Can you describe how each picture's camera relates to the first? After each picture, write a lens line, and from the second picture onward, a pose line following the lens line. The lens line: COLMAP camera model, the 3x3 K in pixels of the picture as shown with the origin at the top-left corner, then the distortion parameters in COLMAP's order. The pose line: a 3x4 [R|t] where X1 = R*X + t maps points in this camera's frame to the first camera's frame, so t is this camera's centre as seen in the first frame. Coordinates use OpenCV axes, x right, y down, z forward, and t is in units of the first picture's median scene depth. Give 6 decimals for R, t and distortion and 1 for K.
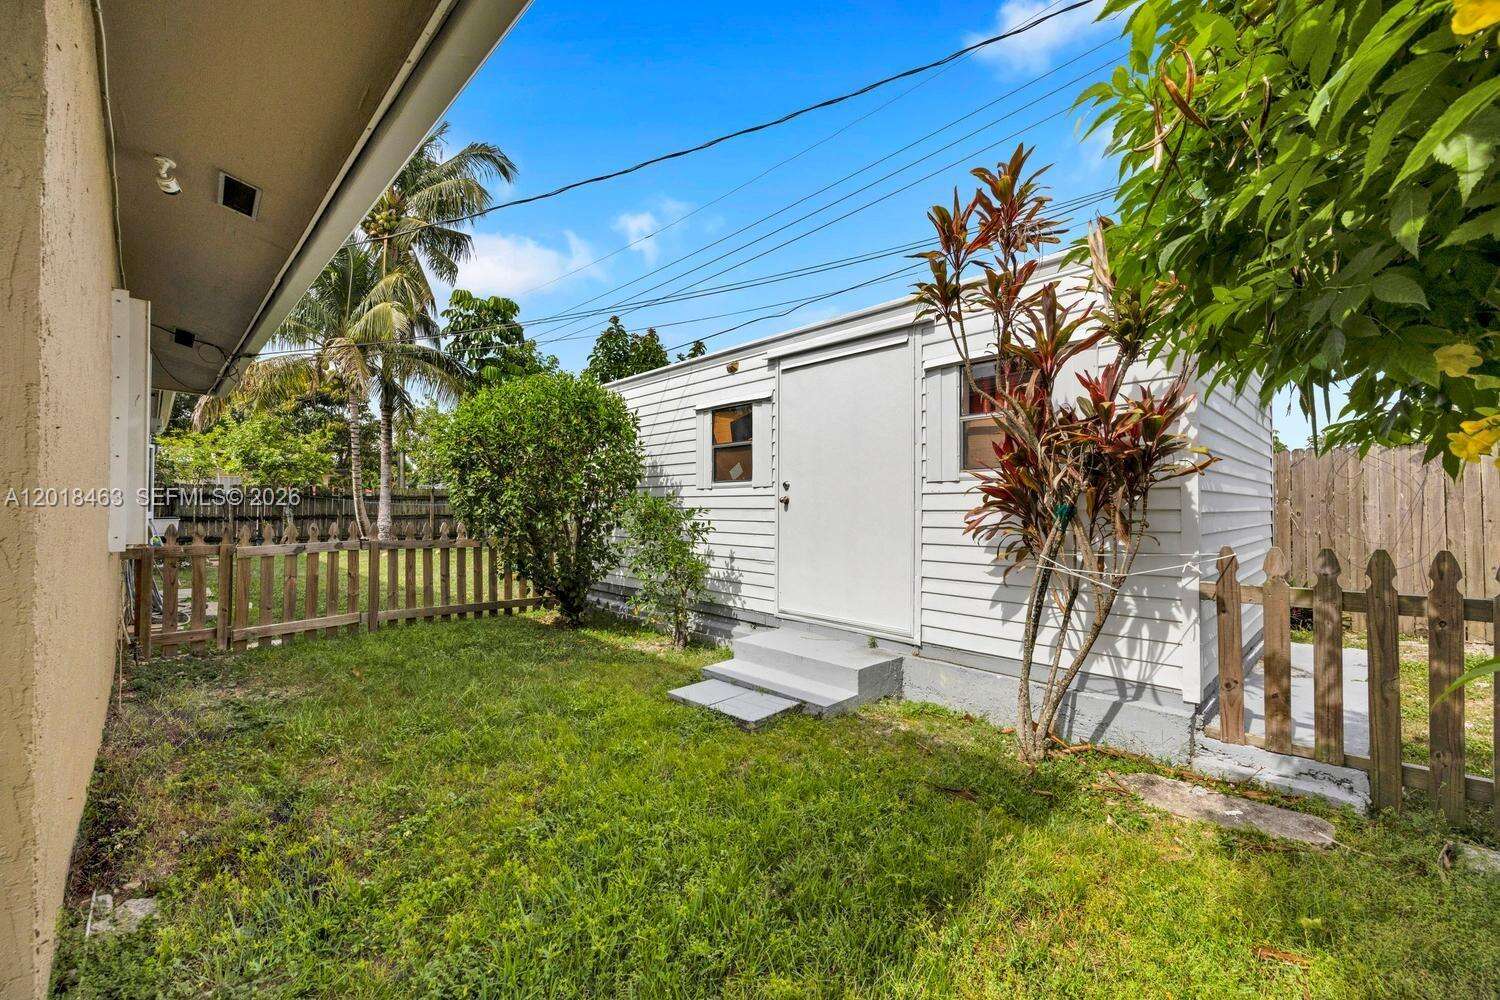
lens RADIAL K [[610.4, 0, 747.2], [0, 610.4, 501.6], [0, 0, 1]] dist [0.021250, 0.000298]
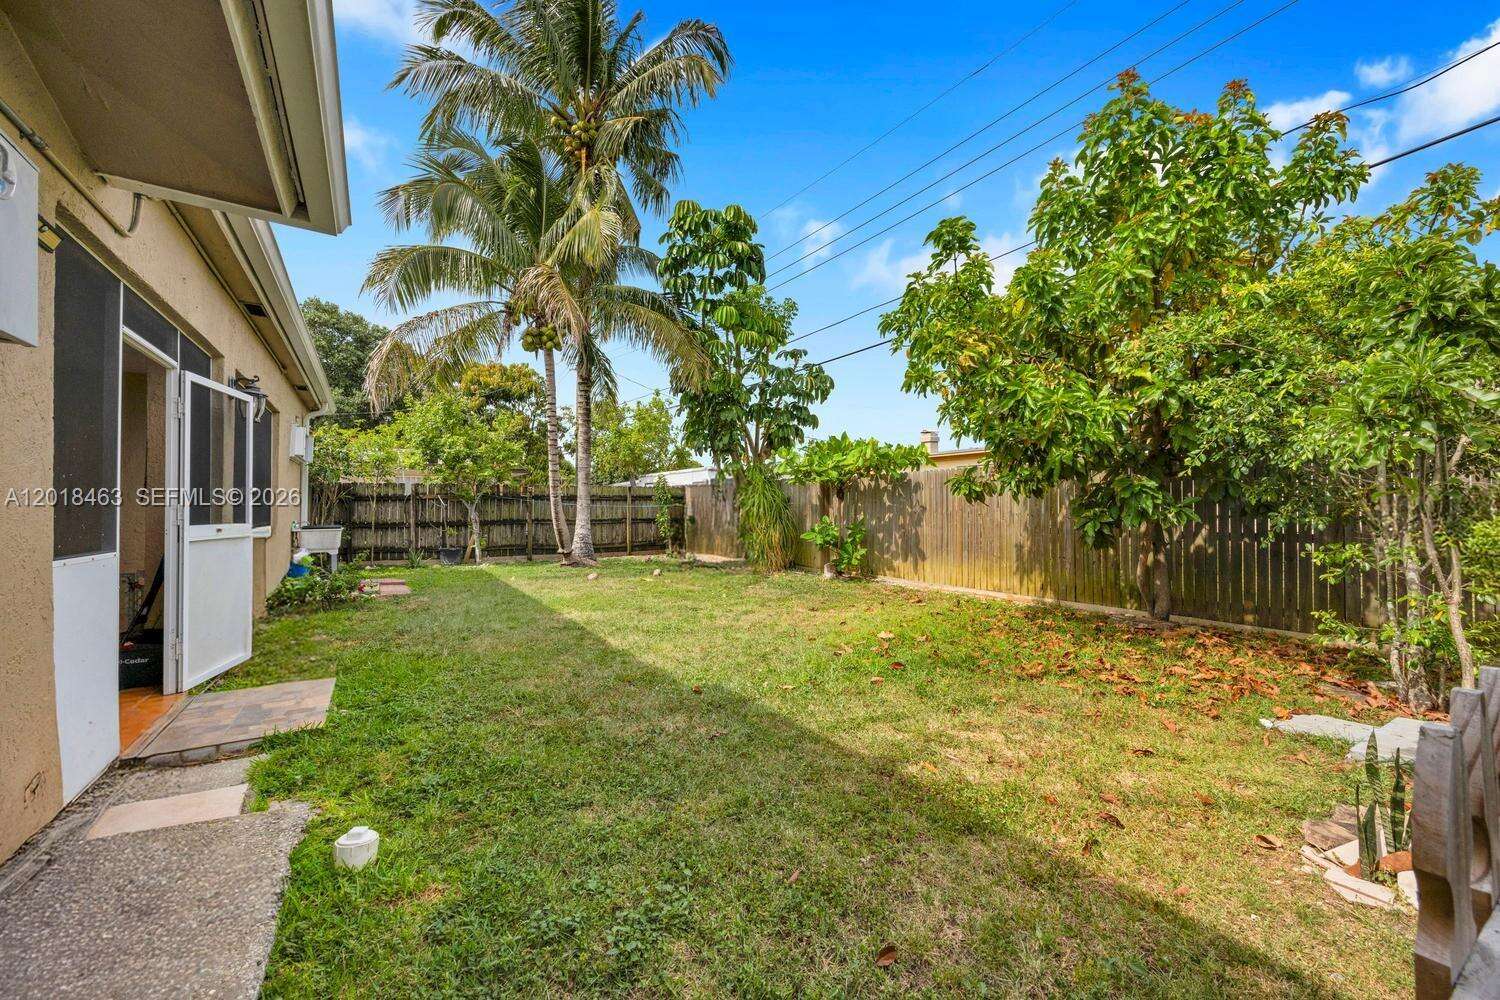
lens RADIAL K [[610.4, 0, 752.5], [0, 610.4, 502.5], [0, 0, 1]] dist [0.021250, 0.000298]
pose [[0.977777, -0.007515, -0.209513, -0.223256], [0.007767, 0.999970, 0.000383, 0.001321], [0.209504, -0.002001, 0.977806, 0.298495]]
